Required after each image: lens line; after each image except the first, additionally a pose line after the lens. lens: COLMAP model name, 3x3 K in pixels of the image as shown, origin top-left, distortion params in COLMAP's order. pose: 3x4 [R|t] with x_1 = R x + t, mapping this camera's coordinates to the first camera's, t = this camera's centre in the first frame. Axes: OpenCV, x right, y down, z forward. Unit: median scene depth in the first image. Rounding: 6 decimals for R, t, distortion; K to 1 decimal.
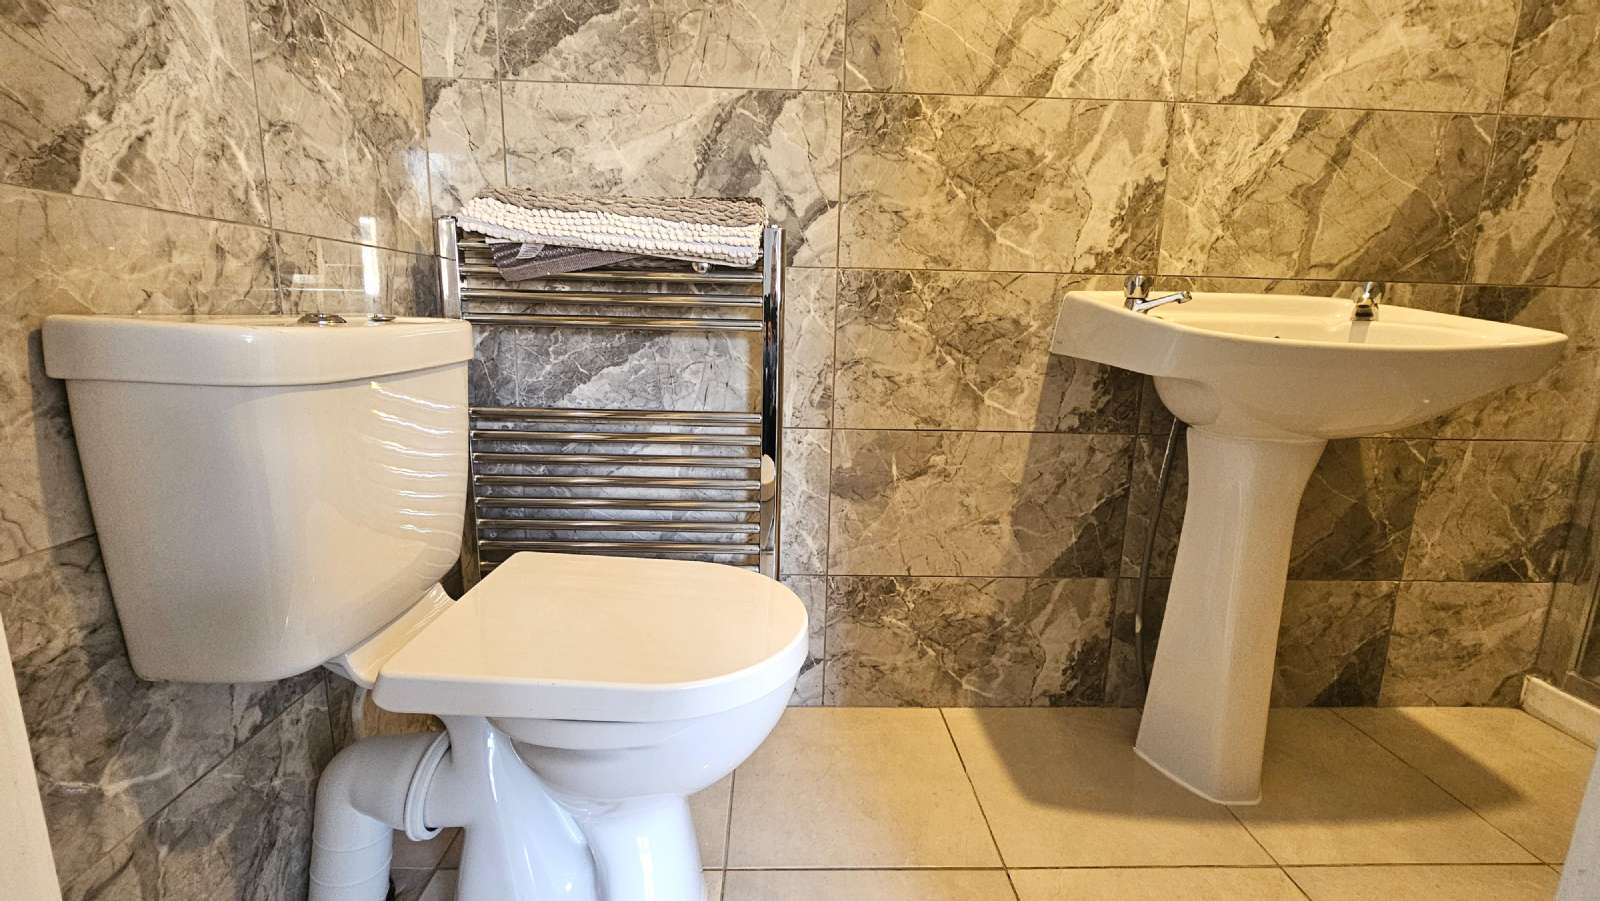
lens RADIAL K [[675.6, 0, 798.5], [0, 675.6, 446.8], [0, 0, 1]] dist [0.002131, -0.001064]
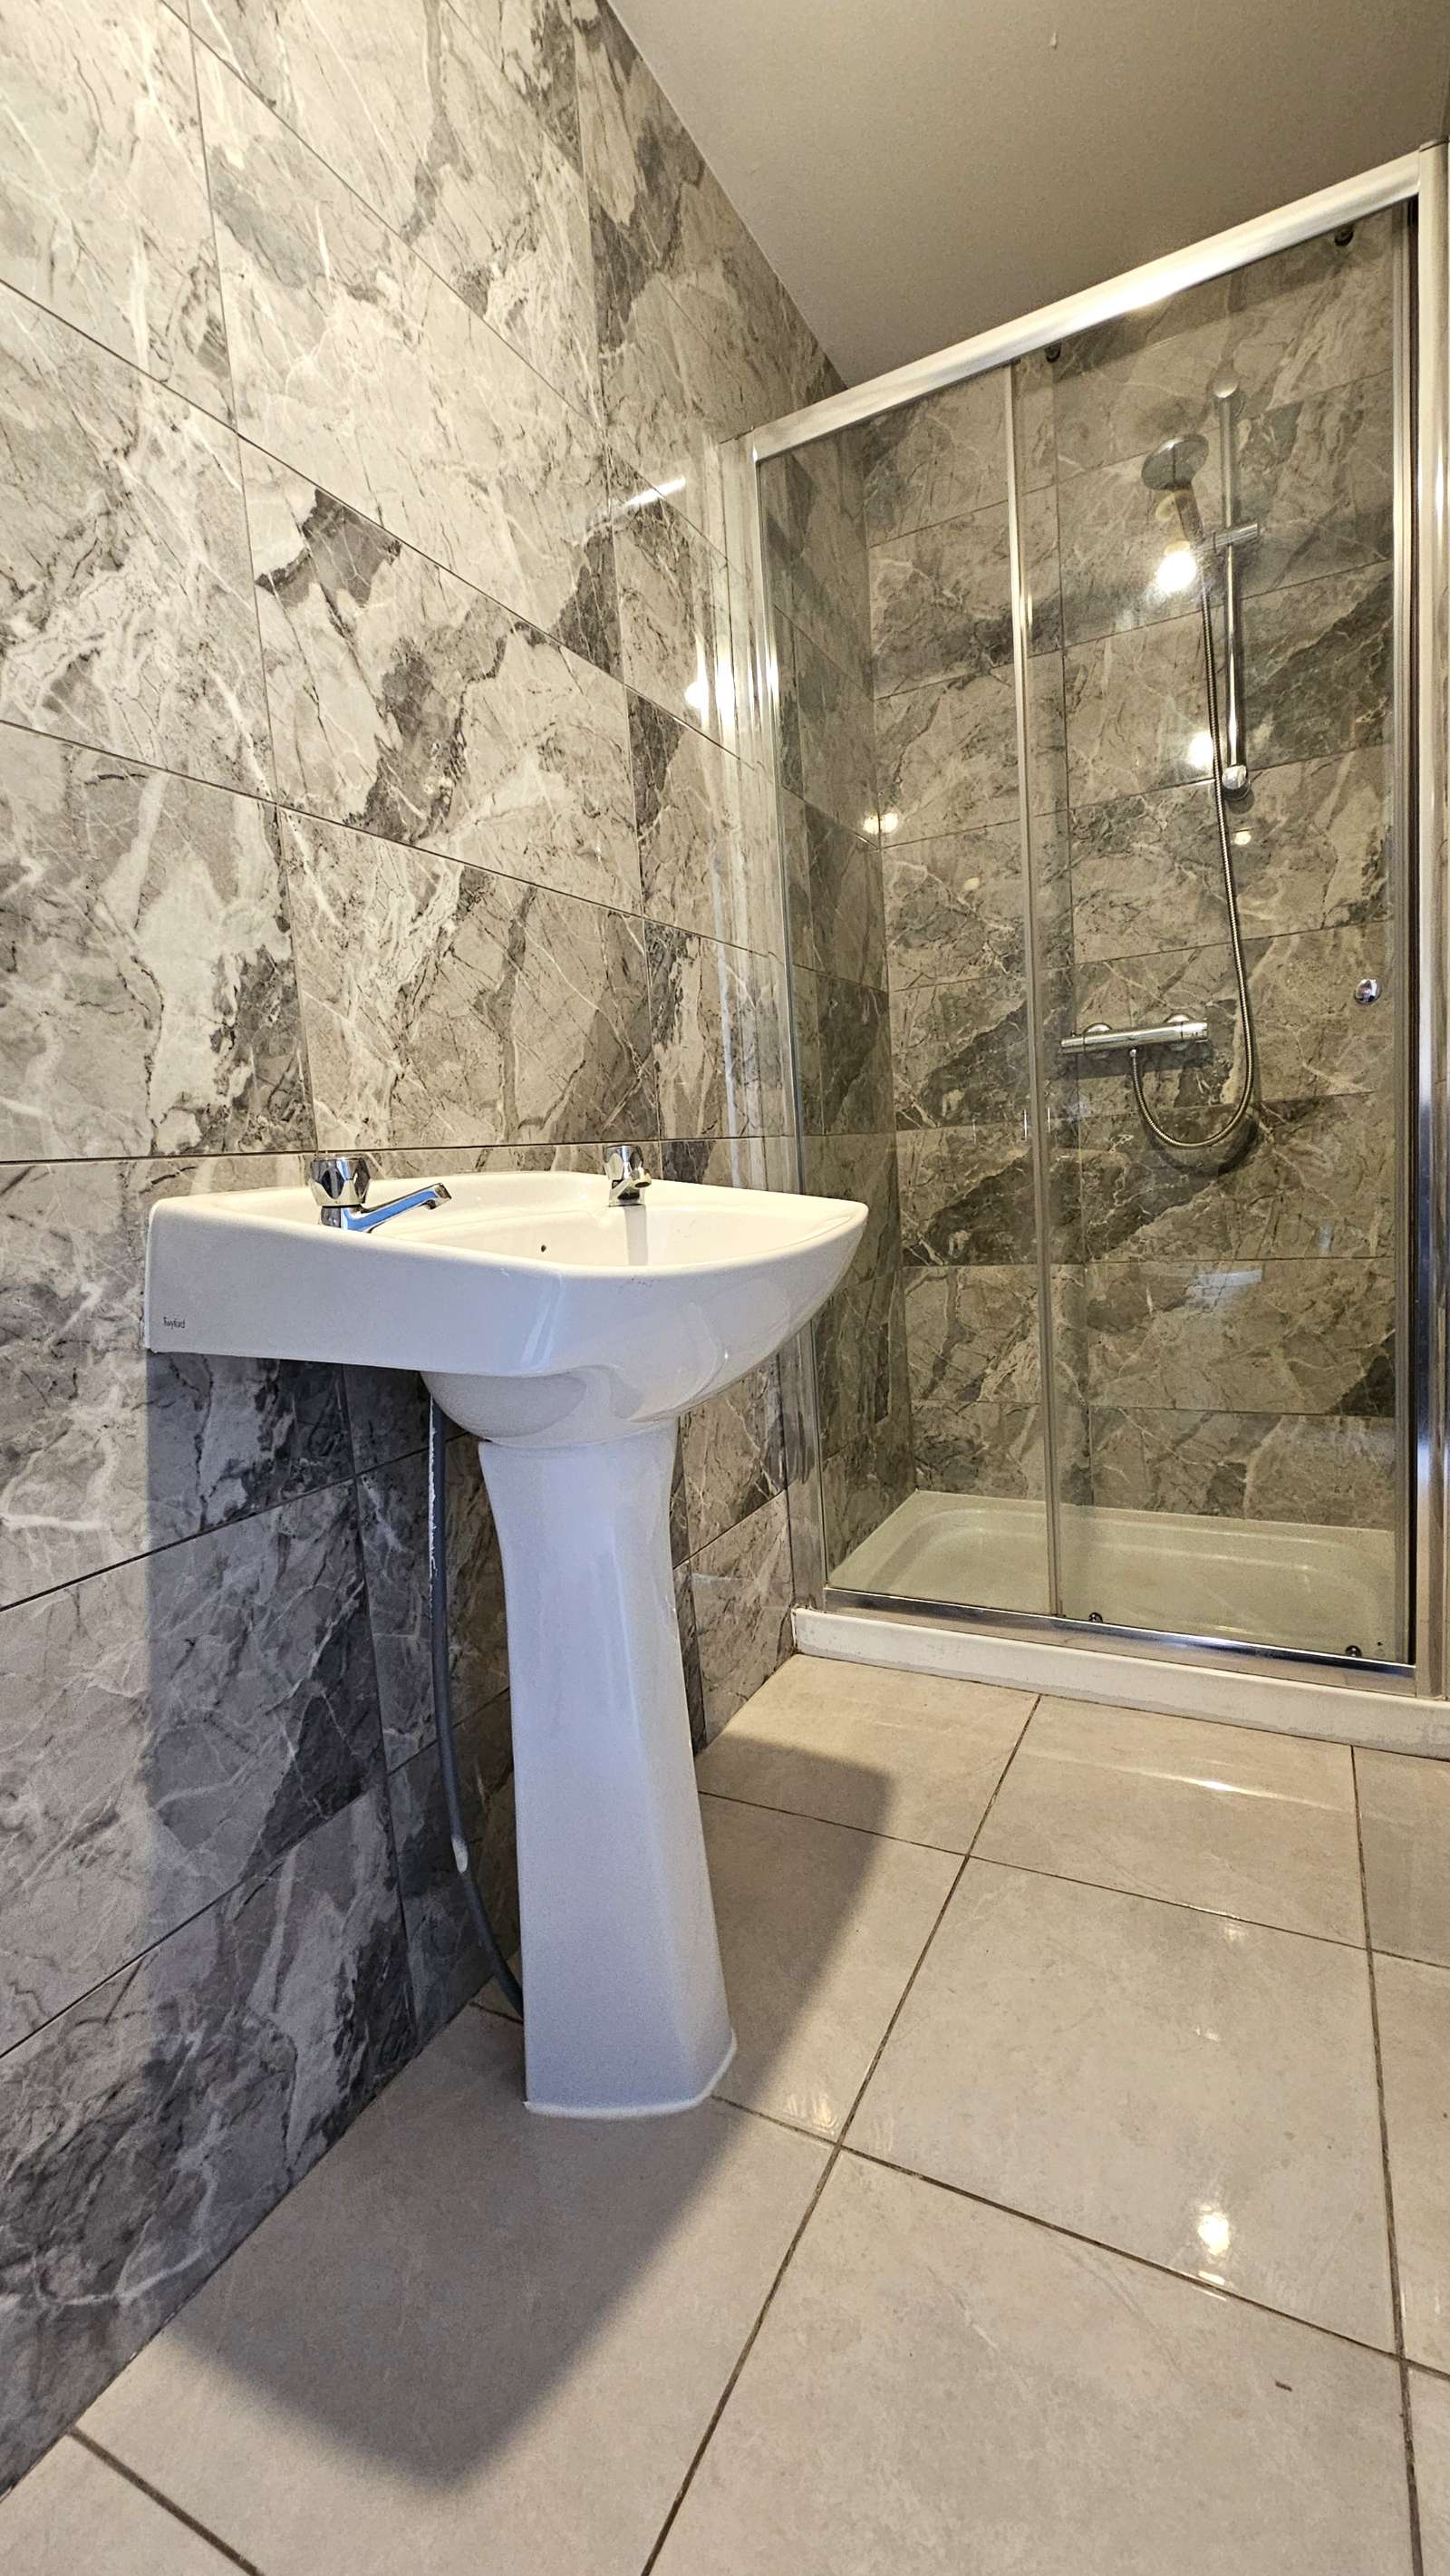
lens RADIAL K [[1087.6, 0, 726.2], [0, 1087.6, 1281.5], [0, 0, 1]] dist [0.002131, -0.001064]
pose [[0.484027, -0.156008, 0.861034, -0.013102], [0.248945, 0.967870, 0.035421, -0.121072], [-0.838894, 0.197205, 0.507313, 0.387201]]
